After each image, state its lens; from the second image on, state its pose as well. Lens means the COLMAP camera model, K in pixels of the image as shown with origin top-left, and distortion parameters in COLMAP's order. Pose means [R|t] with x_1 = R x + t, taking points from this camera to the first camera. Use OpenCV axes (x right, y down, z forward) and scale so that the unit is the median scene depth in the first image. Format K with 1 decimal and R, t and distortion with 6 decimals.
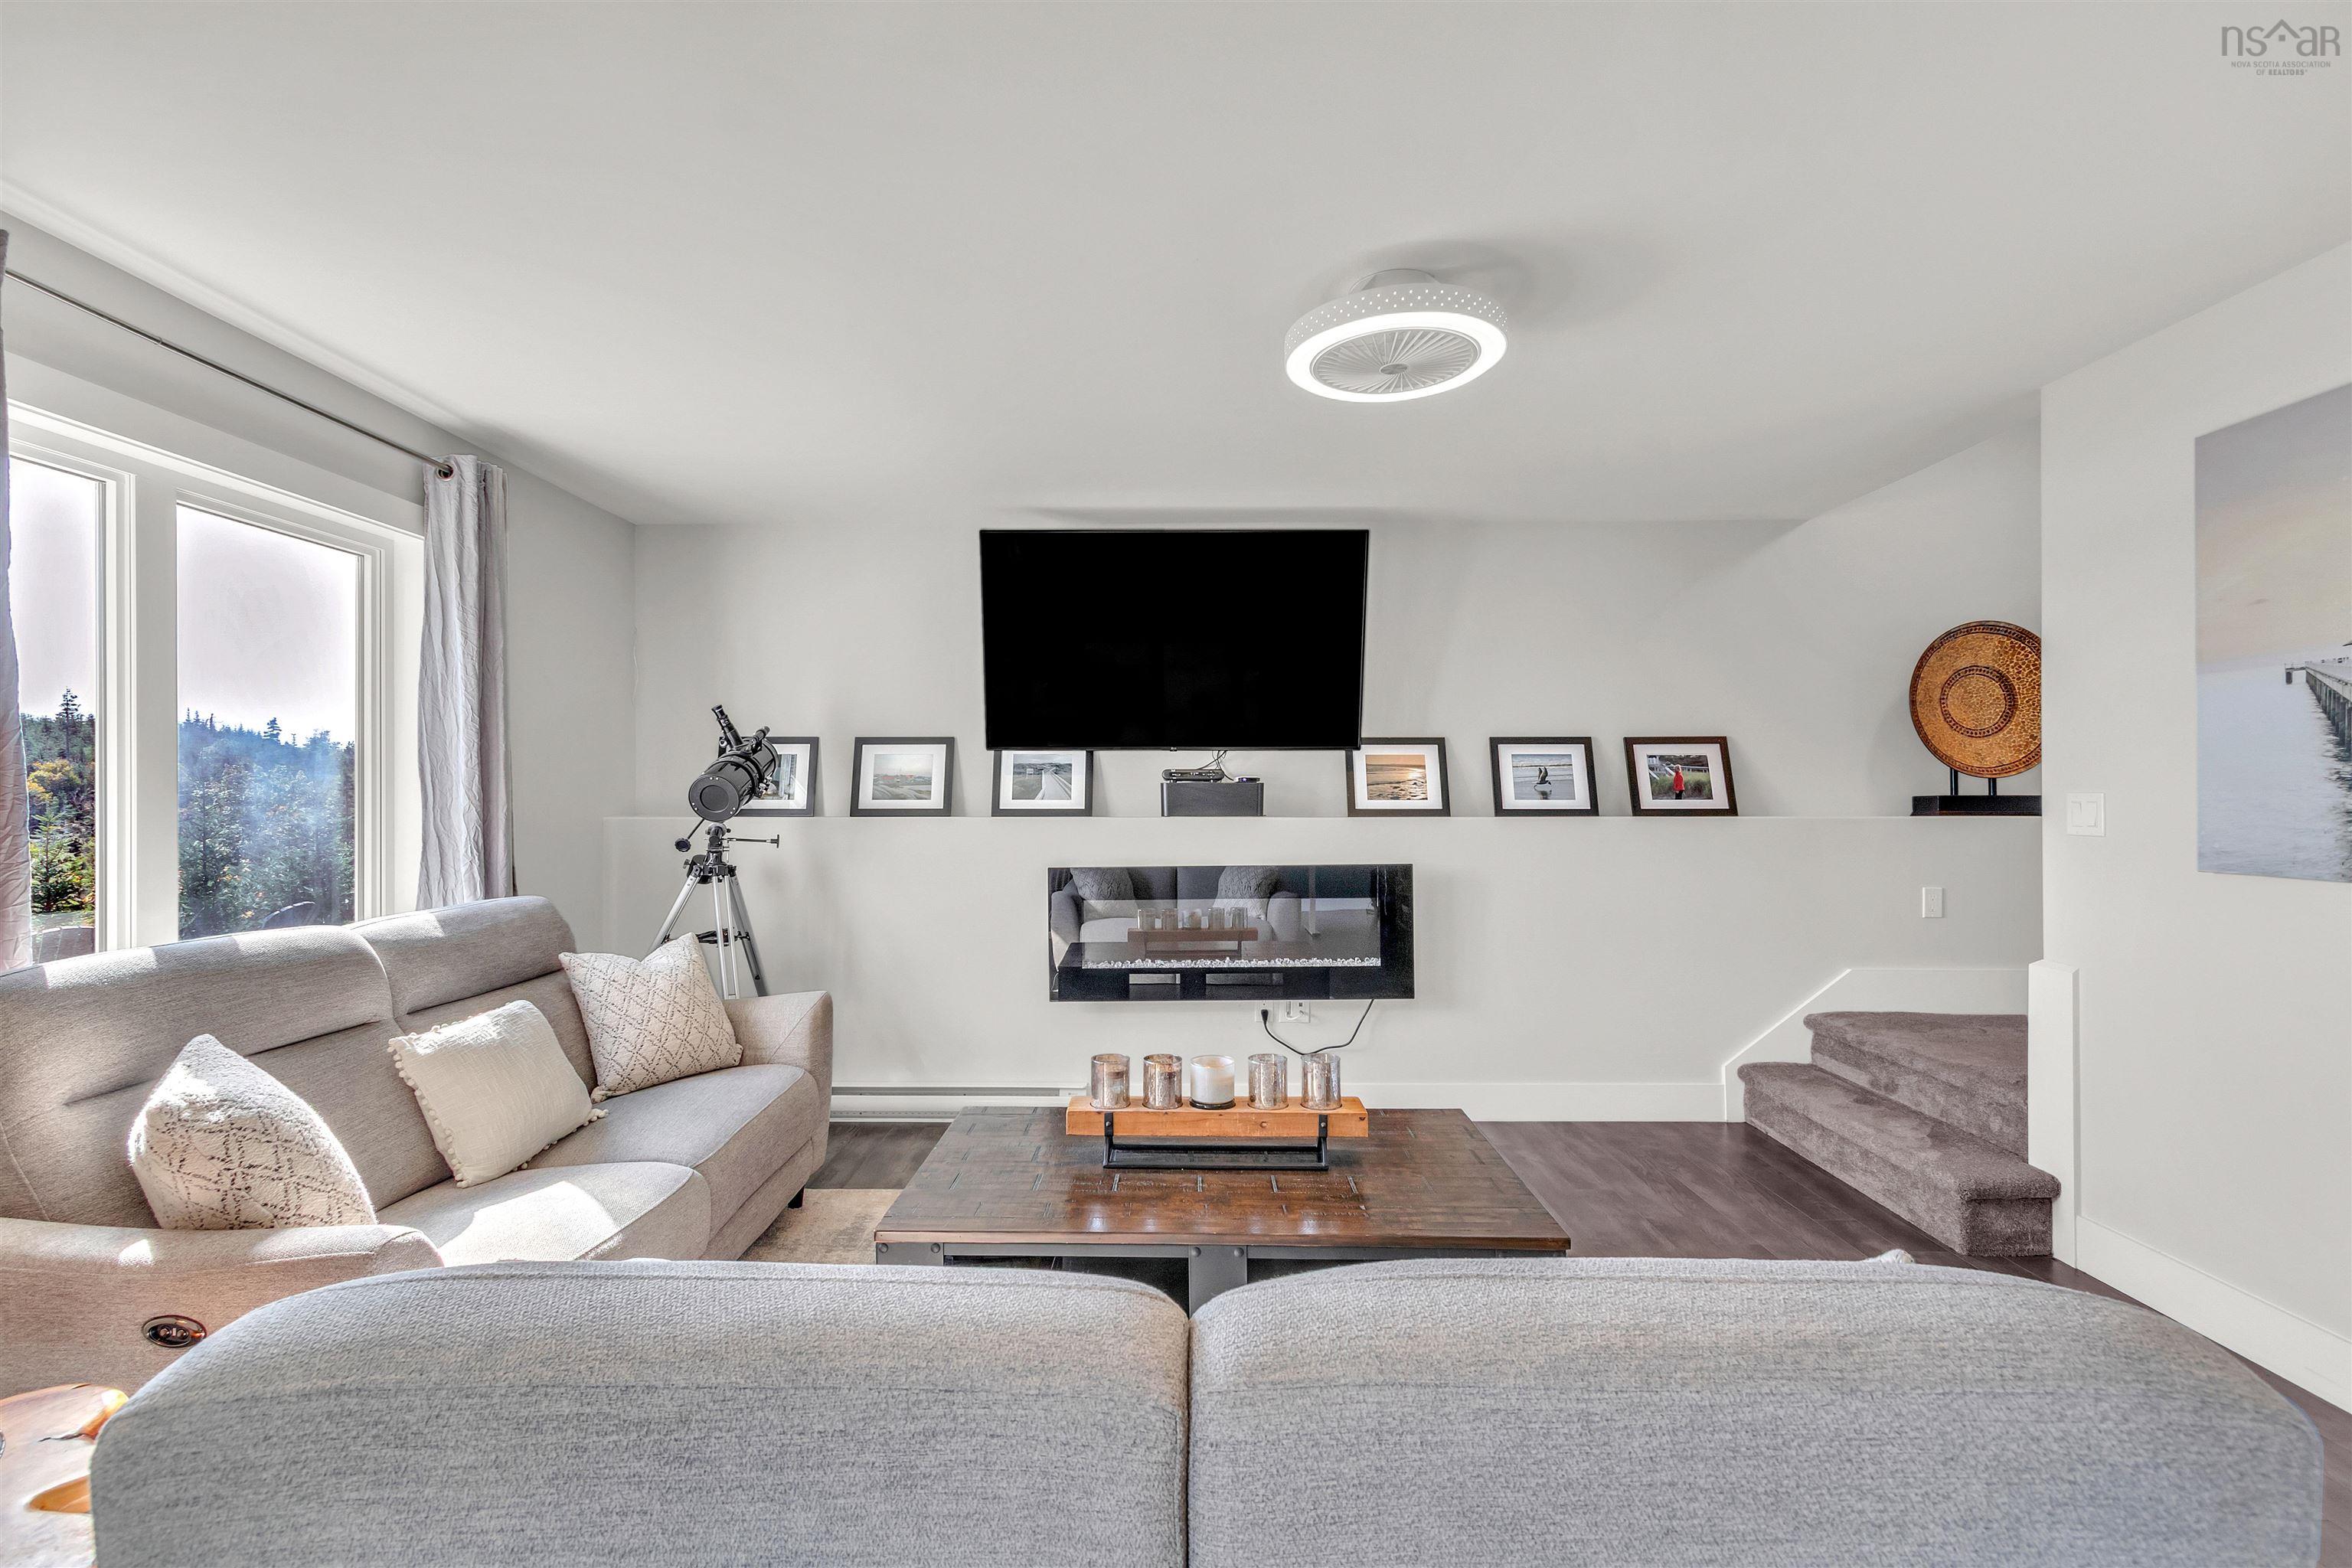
lens RADIAL K [[1070.6, 0, 1163.8], [0, 1070.6, 788.0], [0, 0, 1]] dist [0.016044, -0.003355]
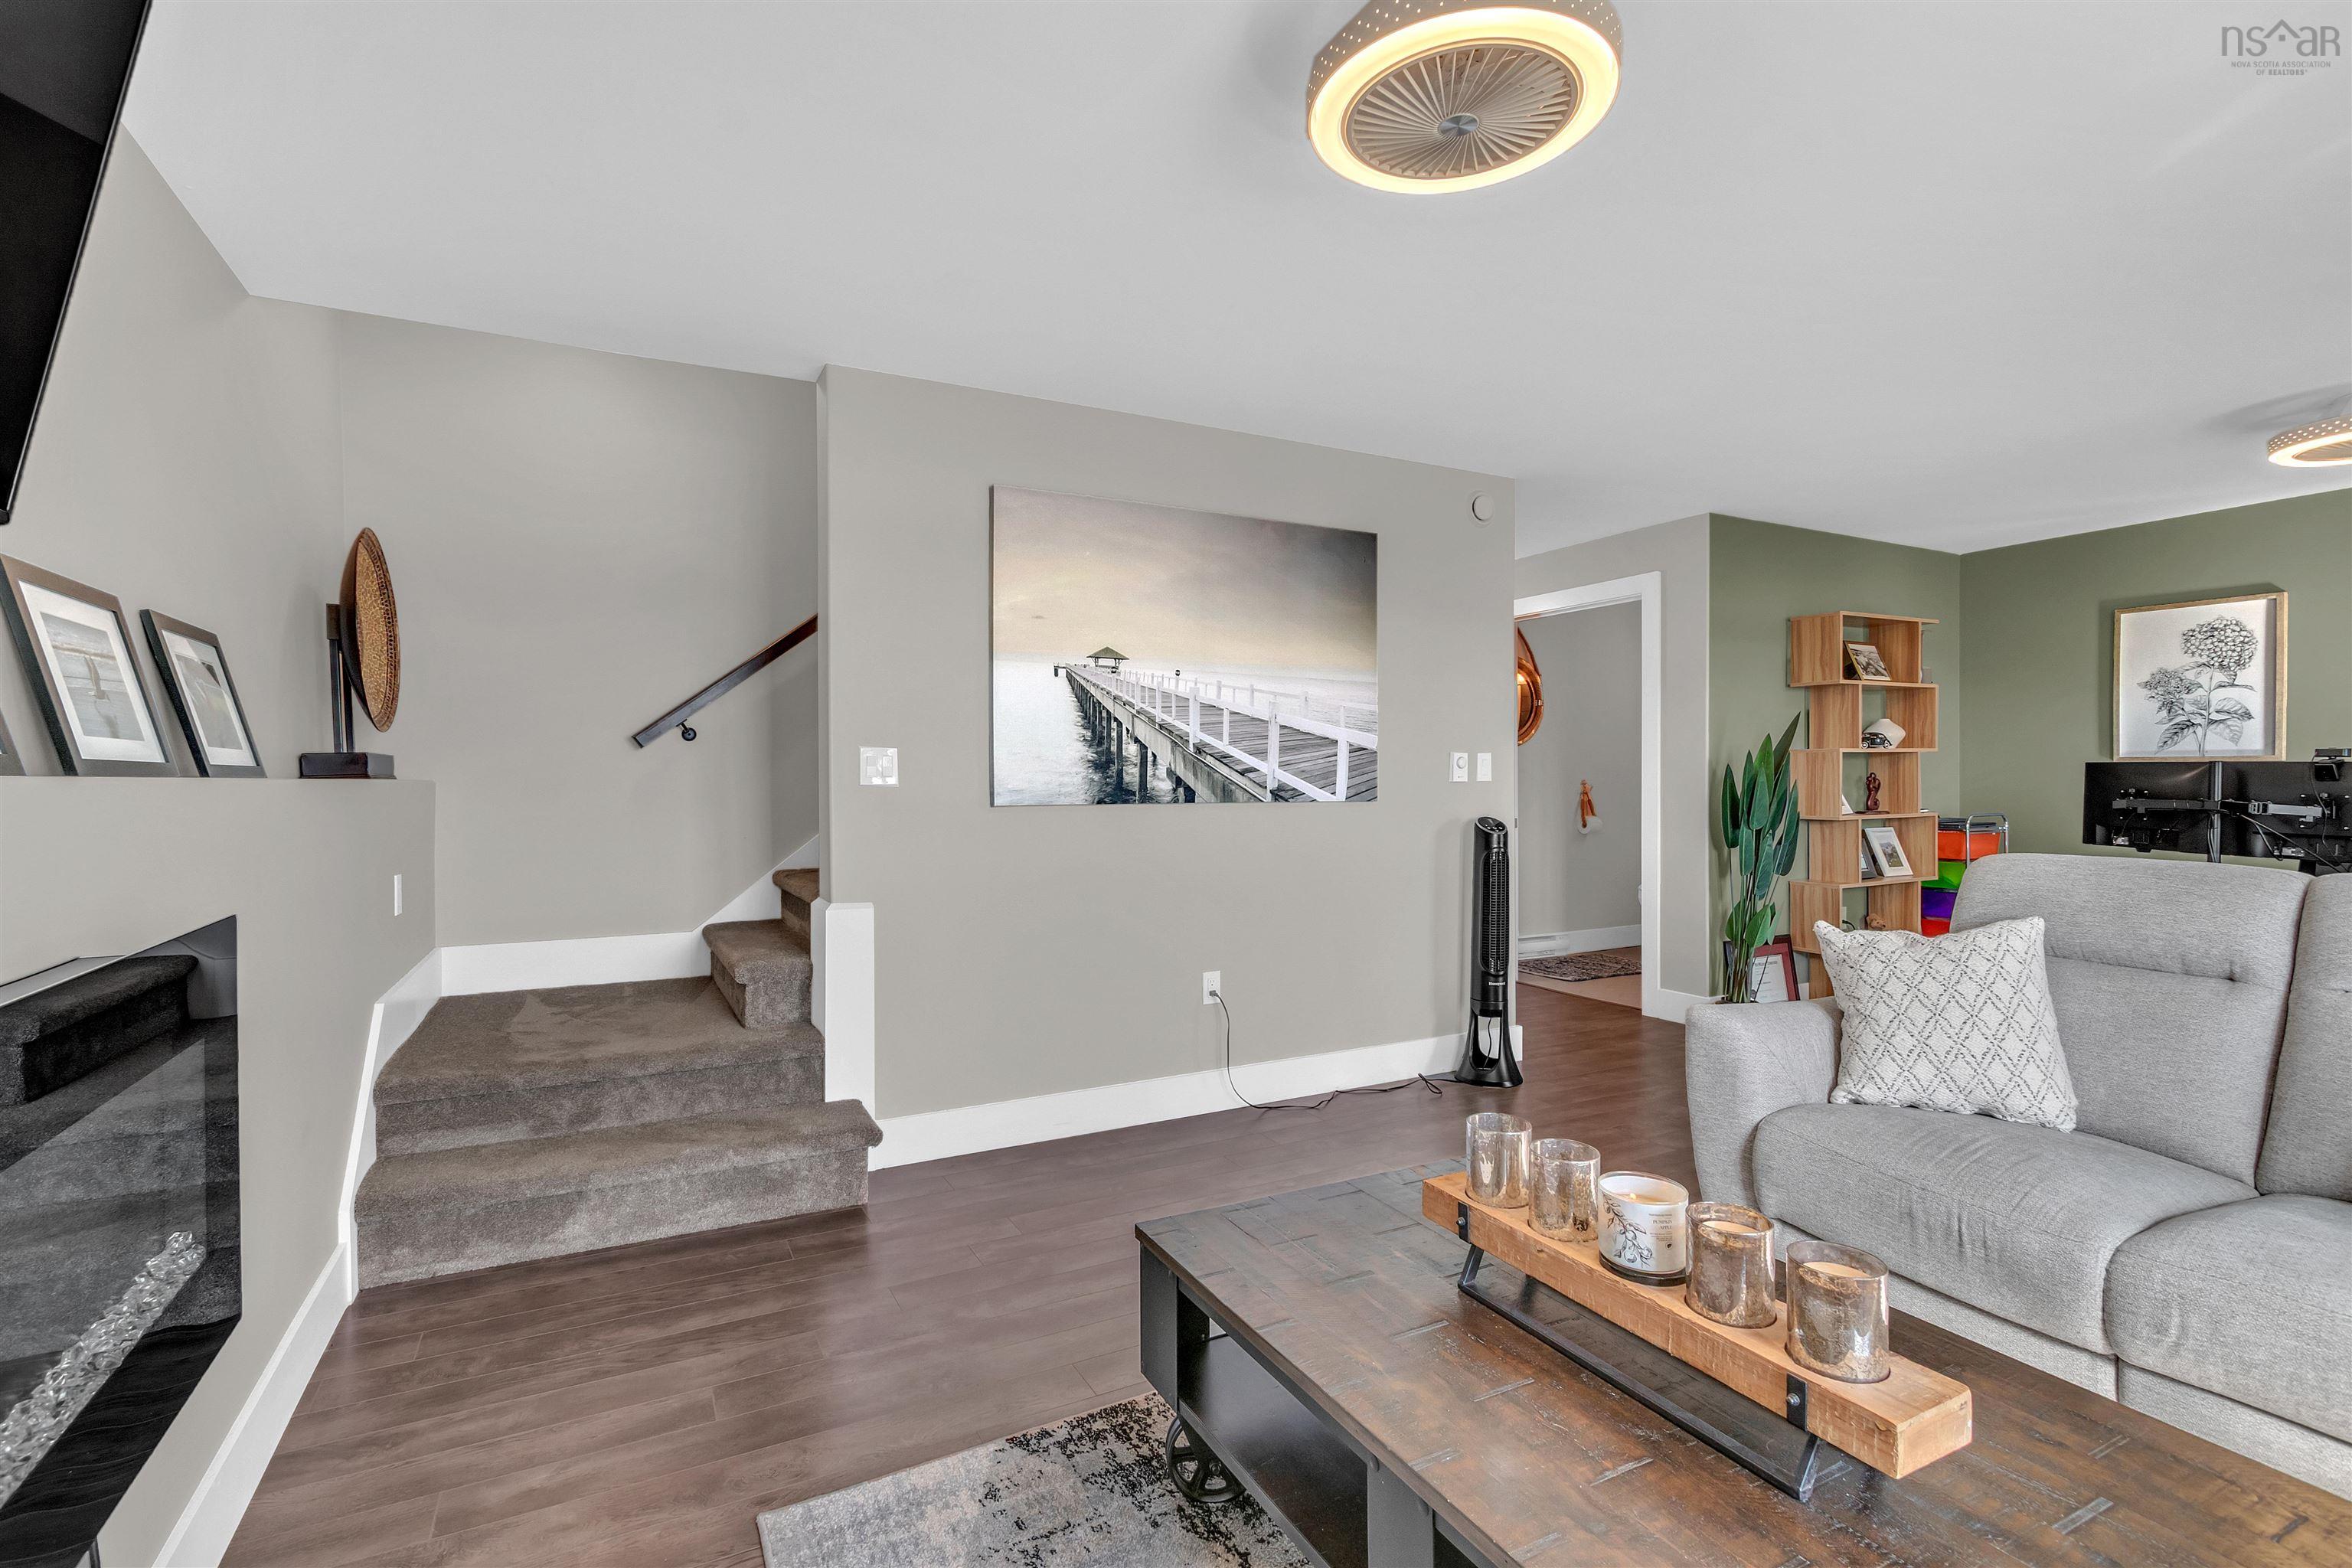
lens RADIAL K [[1070.6, 0, 1169.0], [0, 1070.6, 786.5], [0, 0, 1]] dist [0.016044, -0.003355]
pose [[-0.473709, -0.006427, 0.880658, -0.239723], [0.000854, 0.999970, 0.007757, 0.031314], [-0.880681, 0.004426, -0.473689, 1.065142]]
